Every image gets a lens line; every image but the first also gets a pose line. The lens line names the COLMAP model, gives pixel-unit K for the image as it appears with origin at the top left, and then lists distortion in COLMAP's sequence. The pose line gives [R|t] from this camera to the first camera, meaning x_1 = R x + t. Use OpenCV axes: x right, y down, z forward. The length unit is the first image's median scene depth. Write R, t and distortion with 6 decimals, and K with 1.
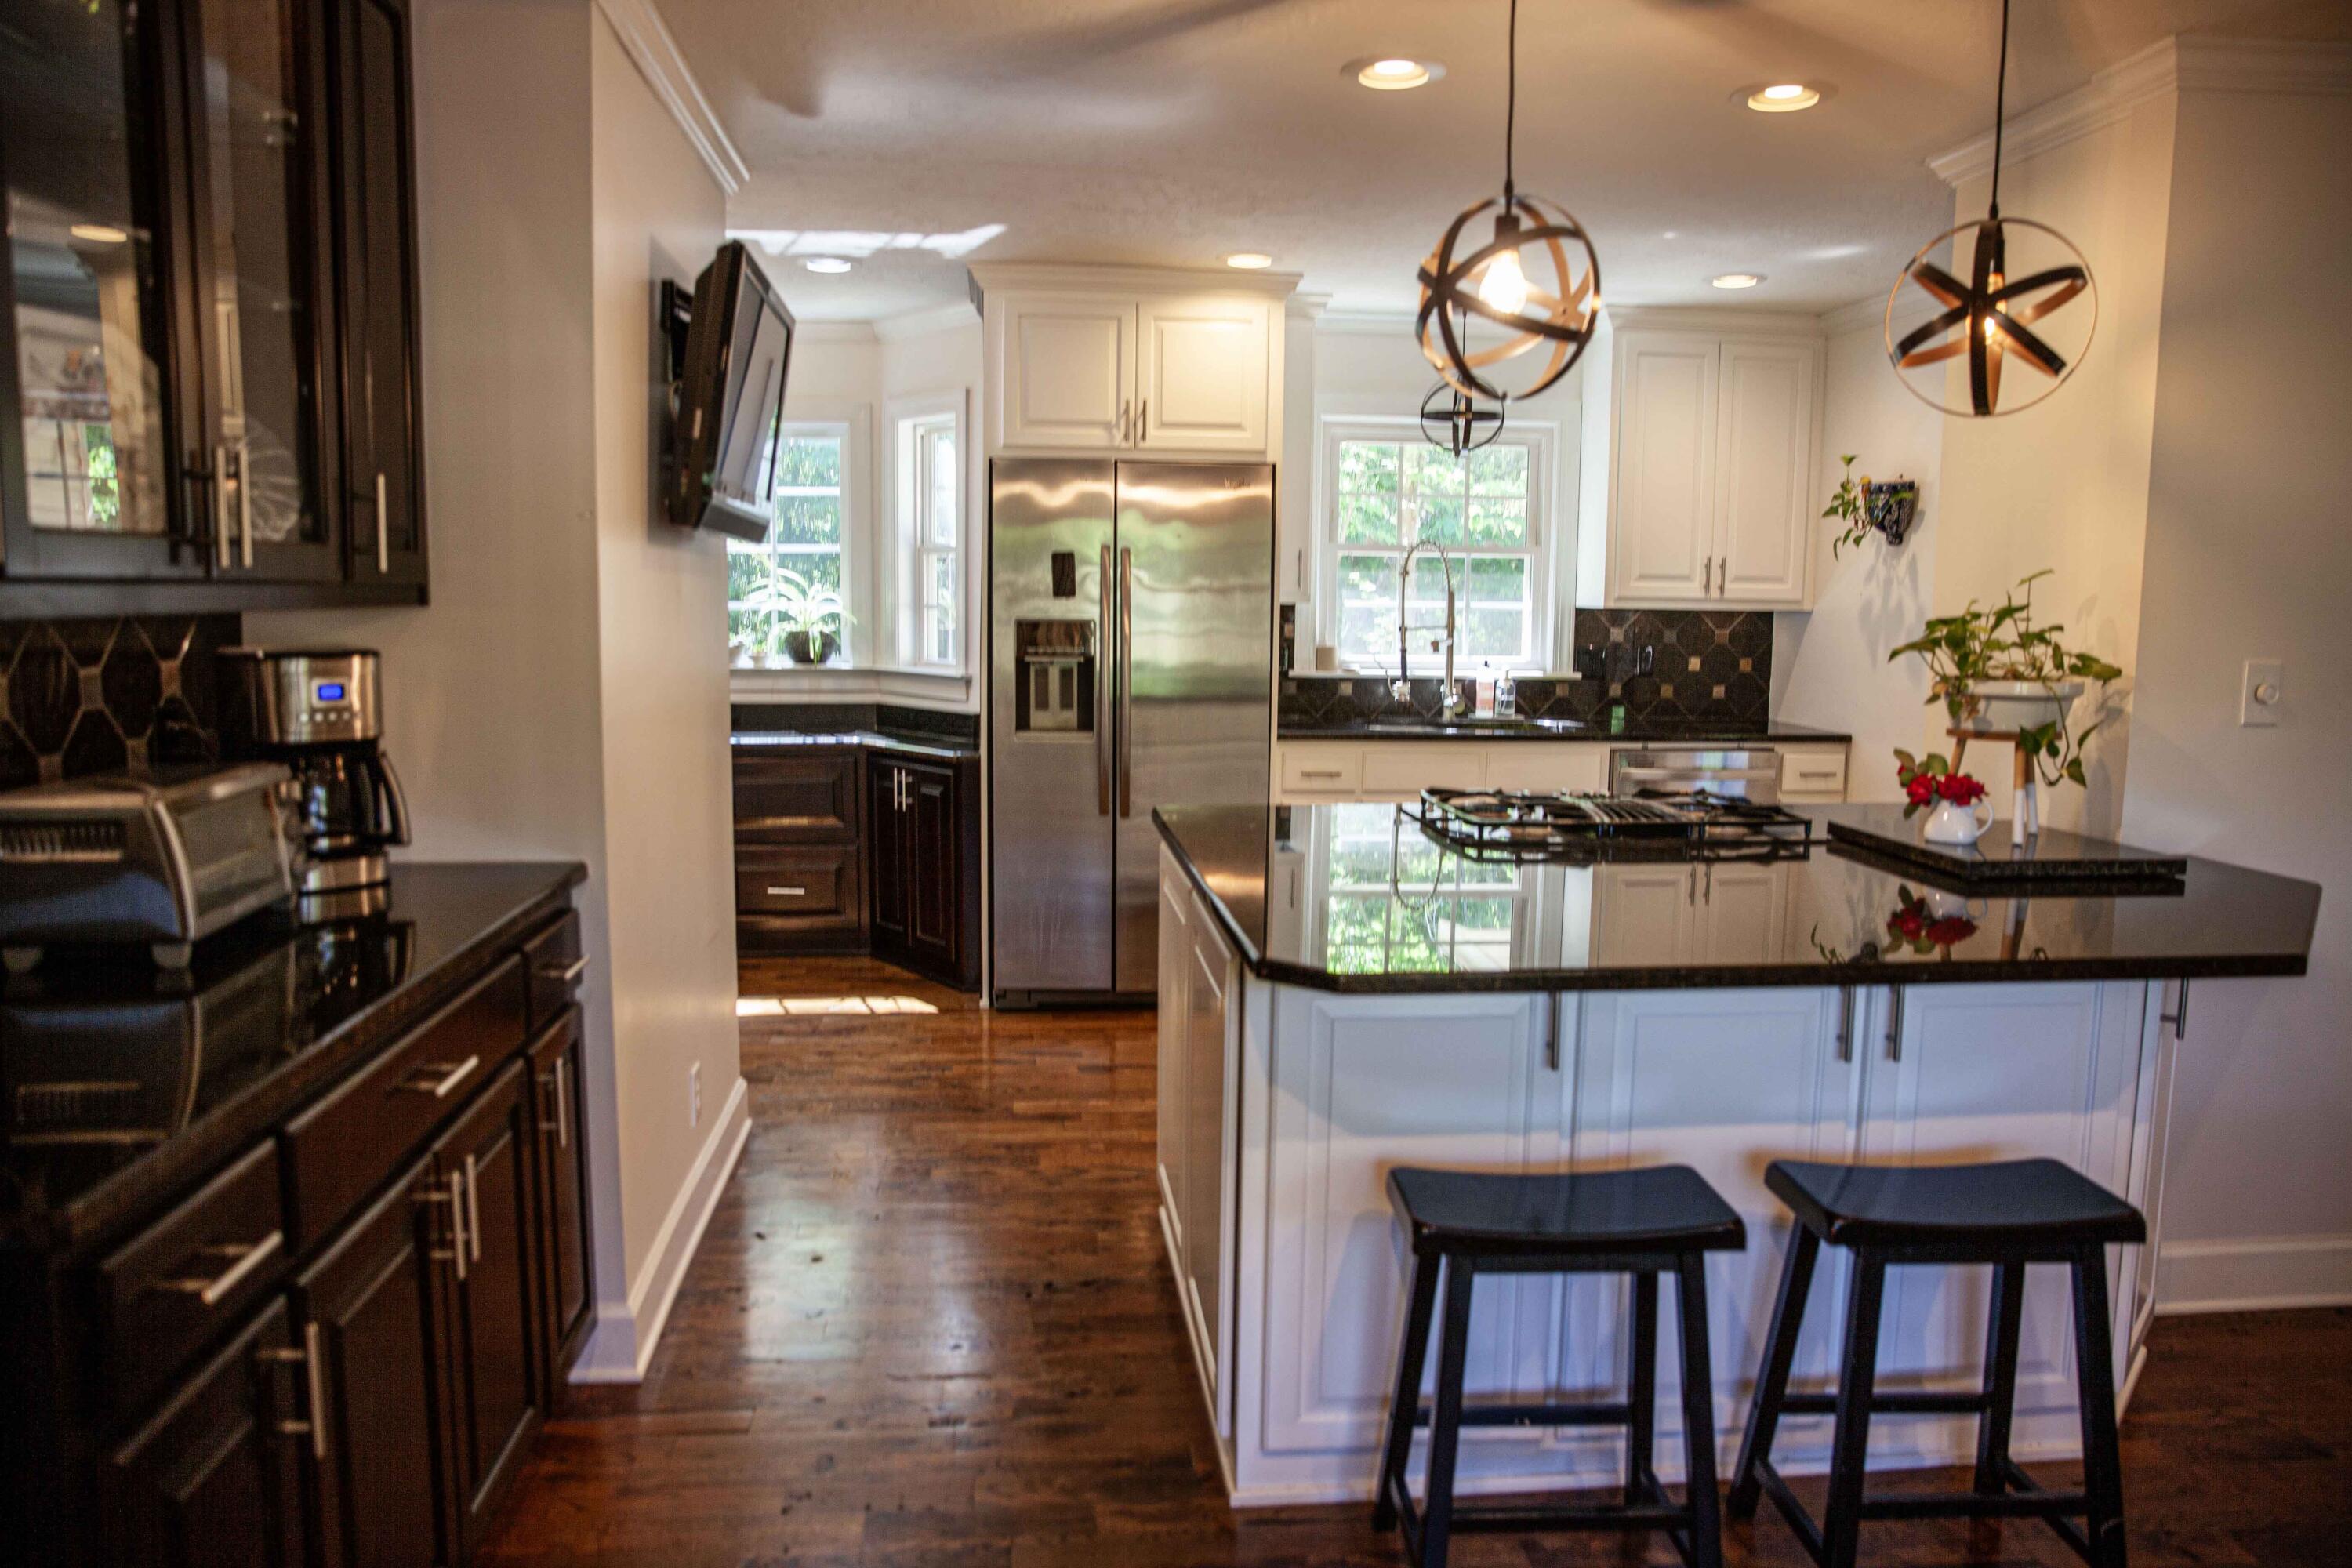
lens RADIAL K [[1603.2, 0, 1174.4], [0, 1603.2, 787.5], [0, 0, 1]] dist [-0.112501, 0.088818]
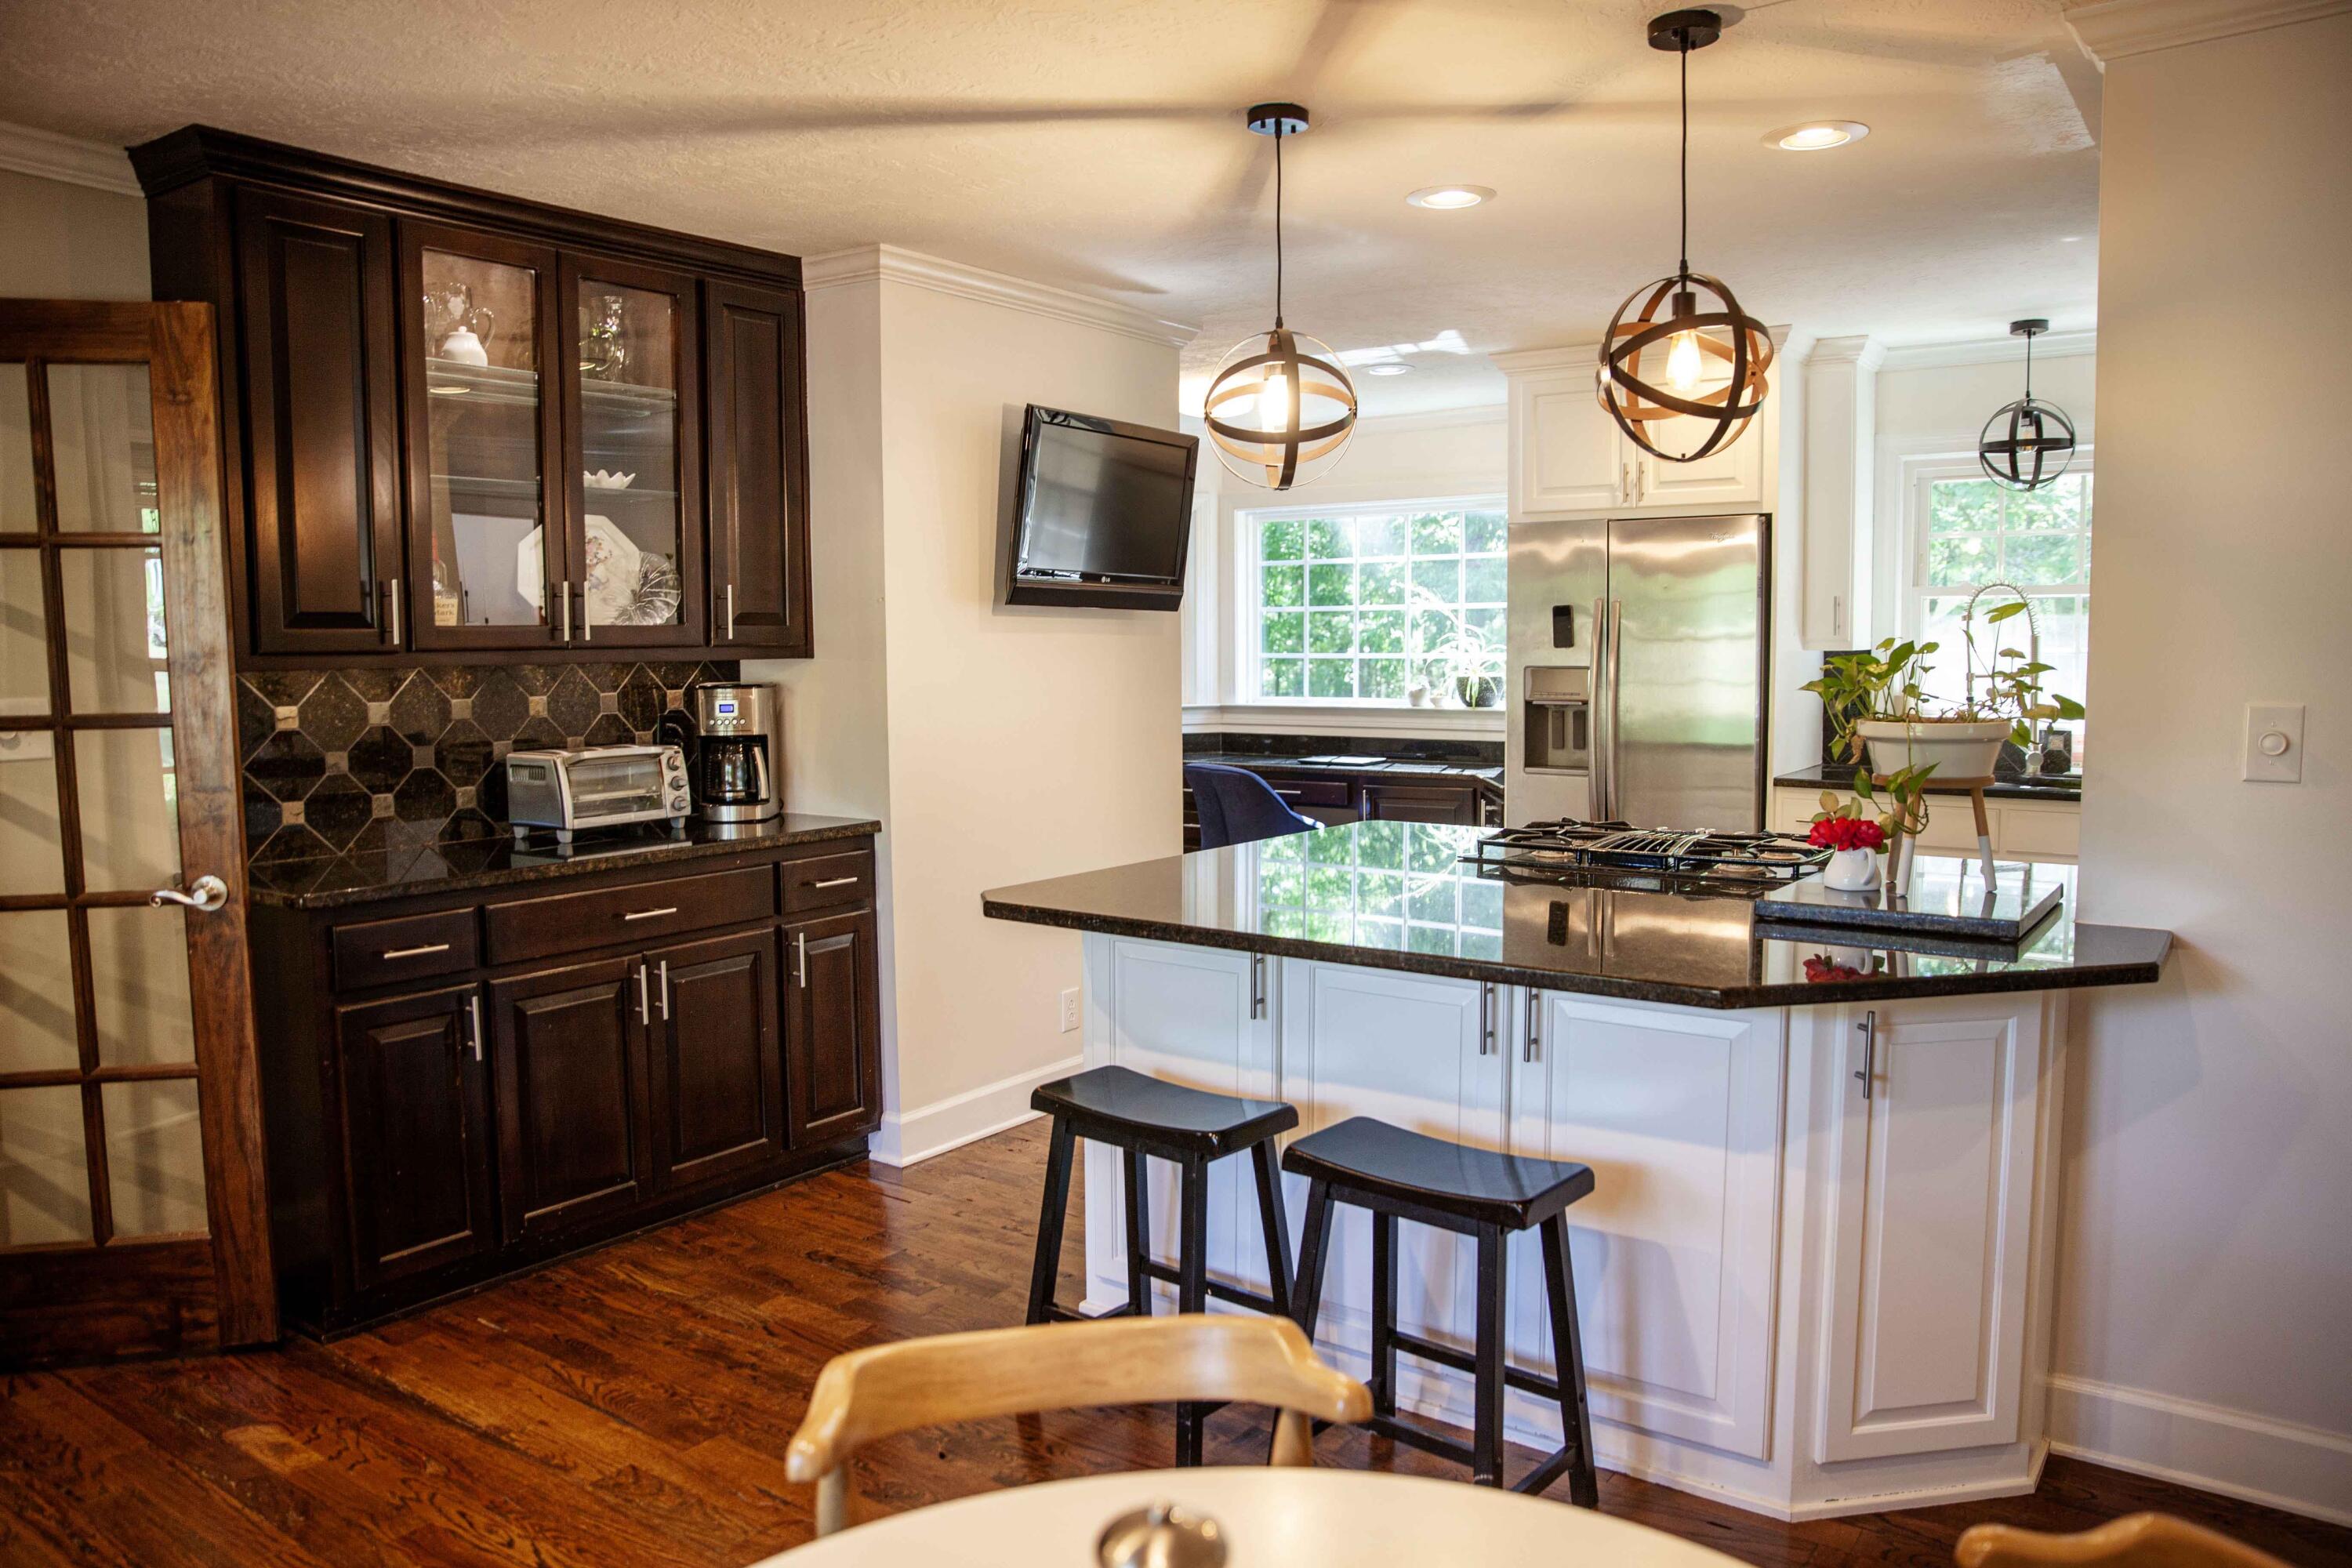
lens RADIAL K [[1603.2, 0, 1174.4], [0, 1603.2, 787.5], [0, 0, 1]] dist [-0.112501, 0.088818]
pose [[0.745513, 0.042447, -0.665138, 0.460853], [-0.064798, 0.997858, -0.008949, 0.005496], [0.663333, 0.049771, 0.746667, 0.005568]]
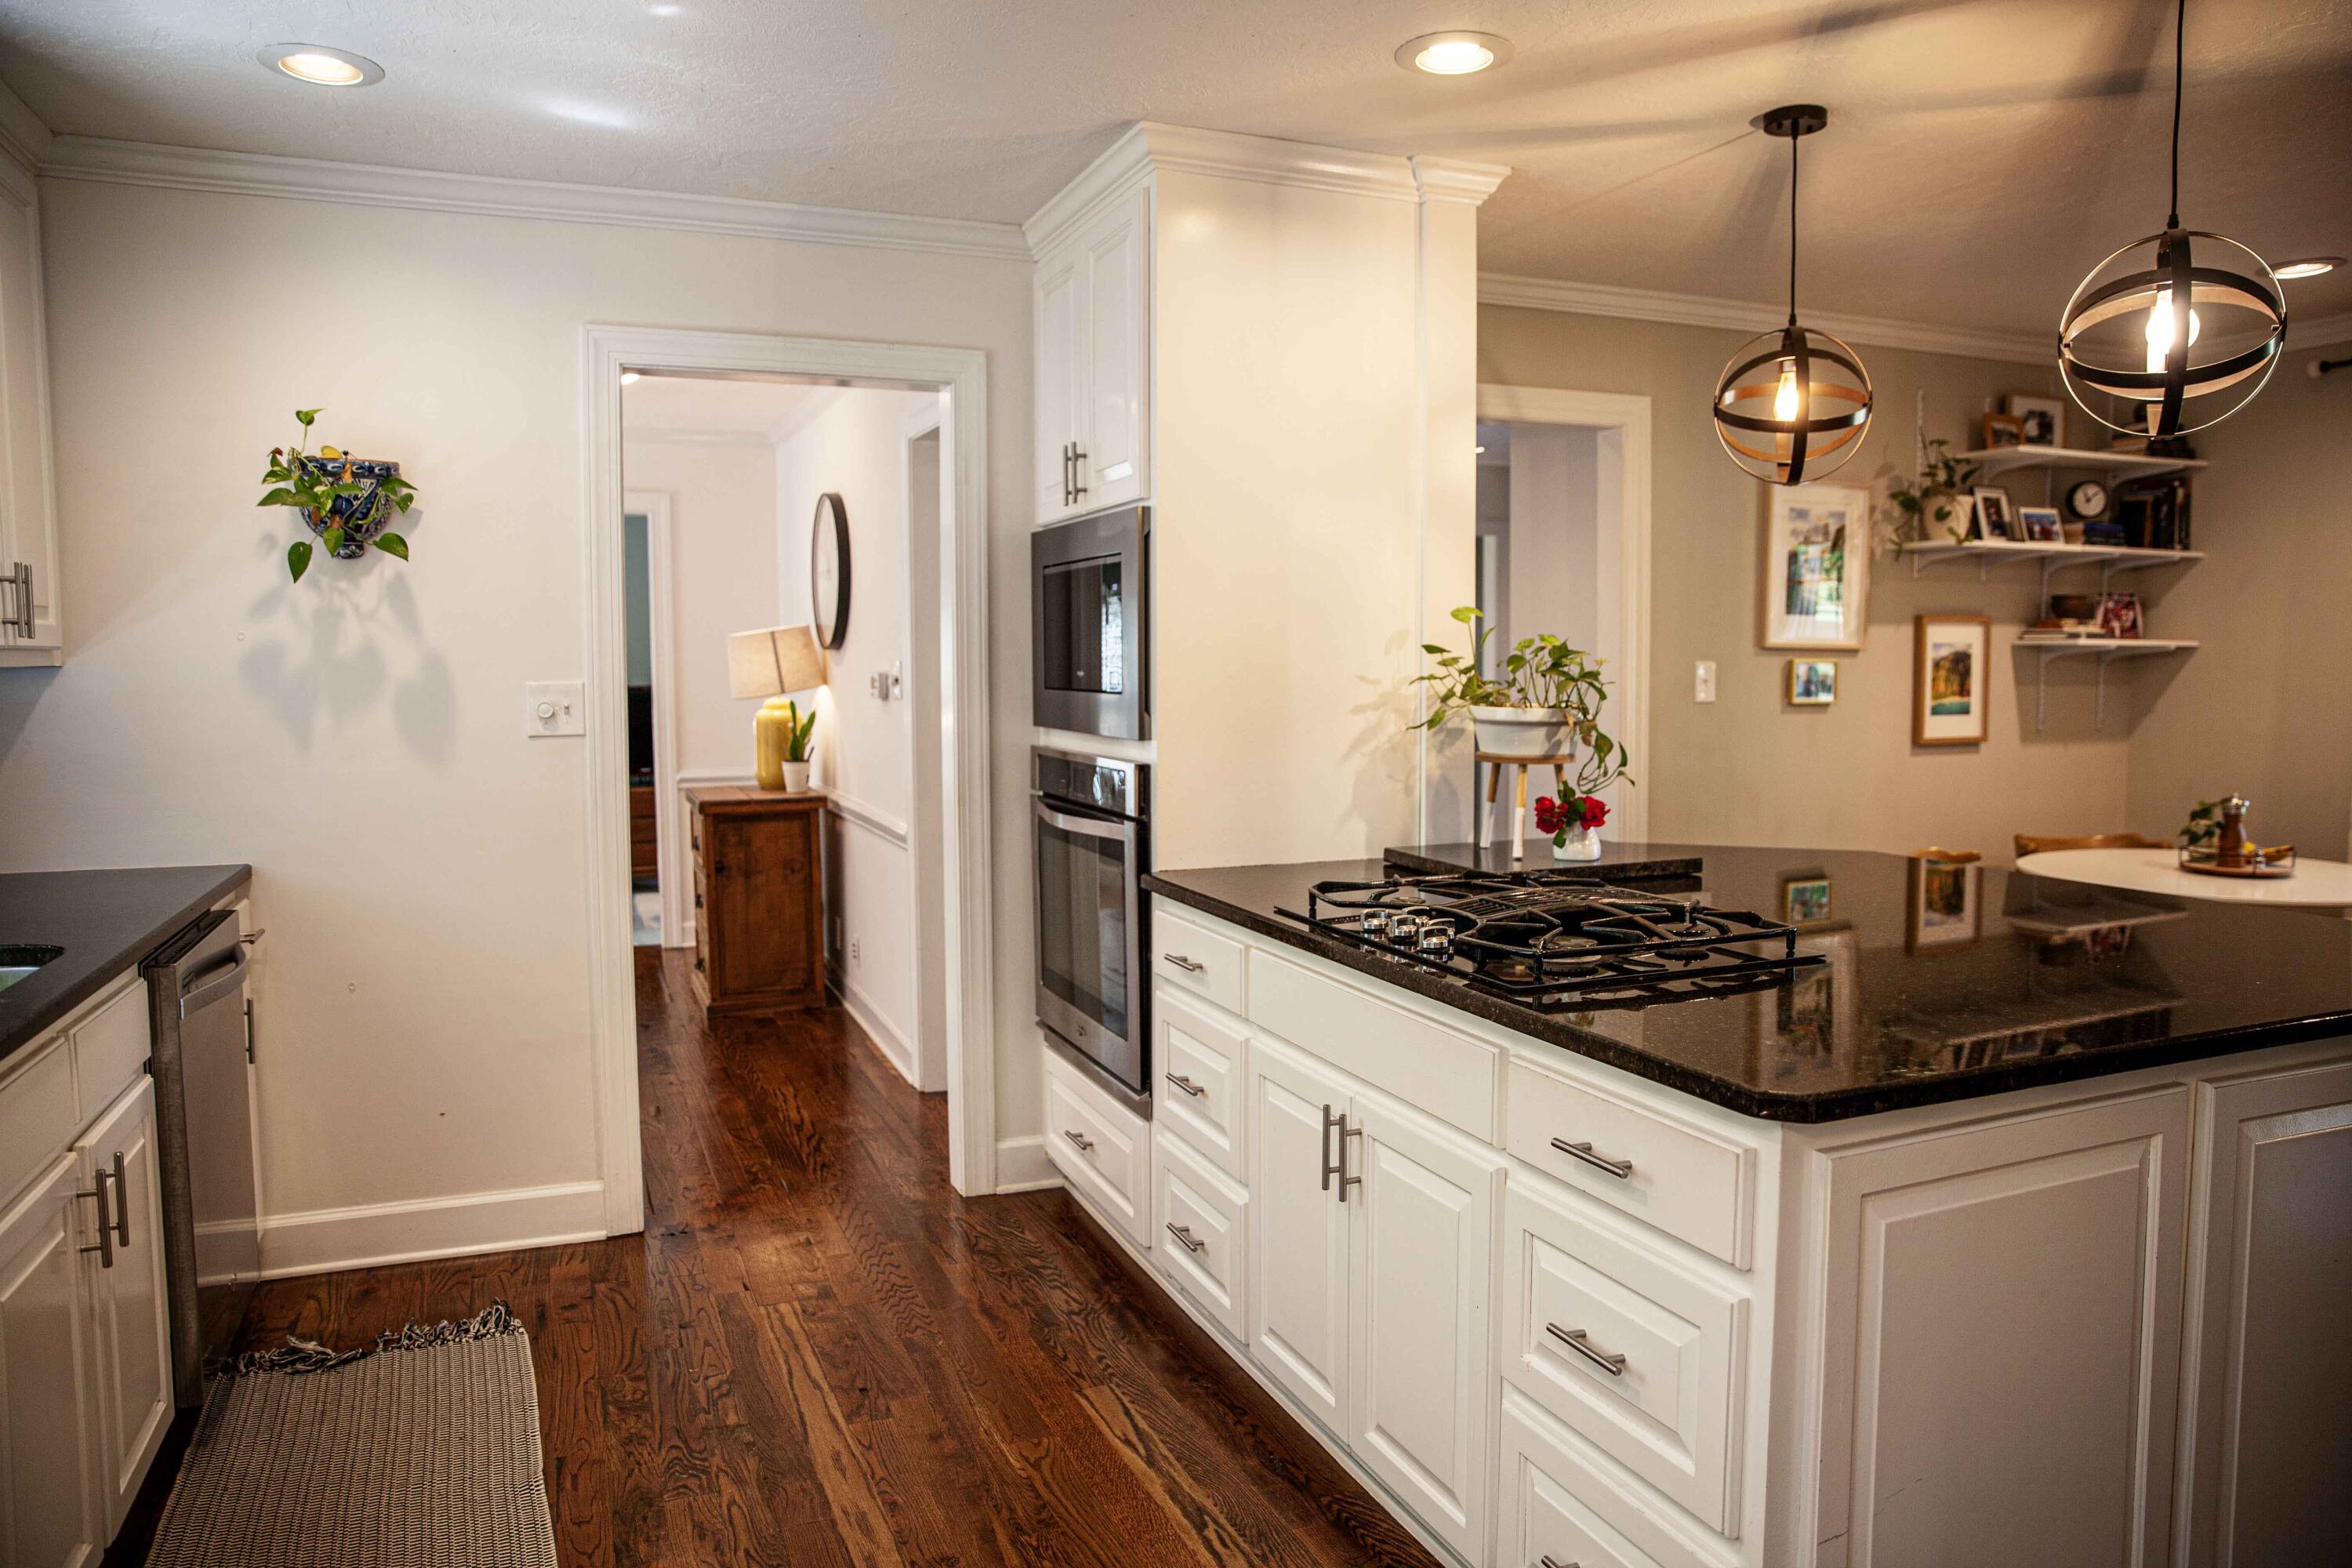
lens RADIAL K [[1603.2, 0, 1174.4], [0, 1603.2, 787.5], [0, 0, 1]] dist [-0.112501, 0.088818]
pose [[-0.274414, -0.085928, 0.957765, -0.266325], [0.119195, 0.985279, 0.122548, -0.100843], [-0.954196, 0.147789, -0.260132, 0.866943]]
